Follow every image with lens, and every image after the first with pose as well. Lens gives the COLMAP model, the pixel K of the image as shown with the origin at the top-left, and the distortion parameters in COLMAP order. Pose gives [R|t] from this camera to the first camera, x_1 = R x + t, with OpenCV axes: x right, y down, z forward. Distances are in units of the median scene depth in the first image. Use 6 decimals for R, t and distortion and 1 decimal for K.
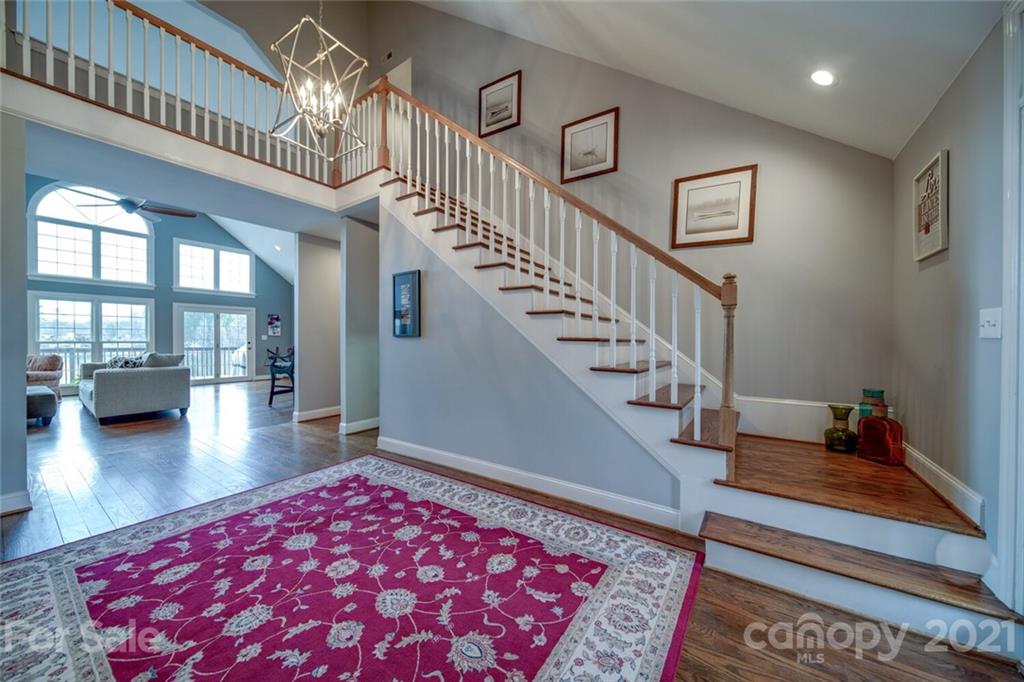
lens RADIAL K [[364.3, 0, 512.0], [0, 364.3, 341.0], [0, 0, 1]] dist [-0.000126, -0.000207]
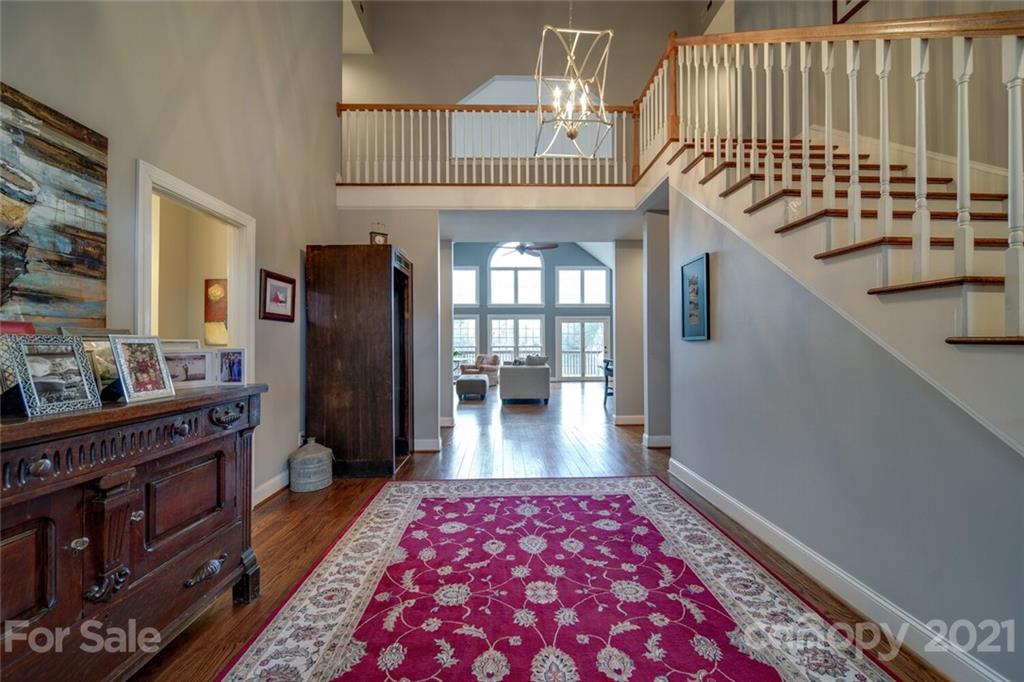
lens RADIAL K [[375.5, 0, 512.0], [0, 375.5, 341.0], [0, 0, 1]] dist [-0.000853, -0.000123]
pose [[0.581403, -0.012536, -0.813519, 0.185866], [0.002959, 0.999907, -0.013294, 0.000066], [0.813610, 0.005322, 0.581386, 0.262429]]
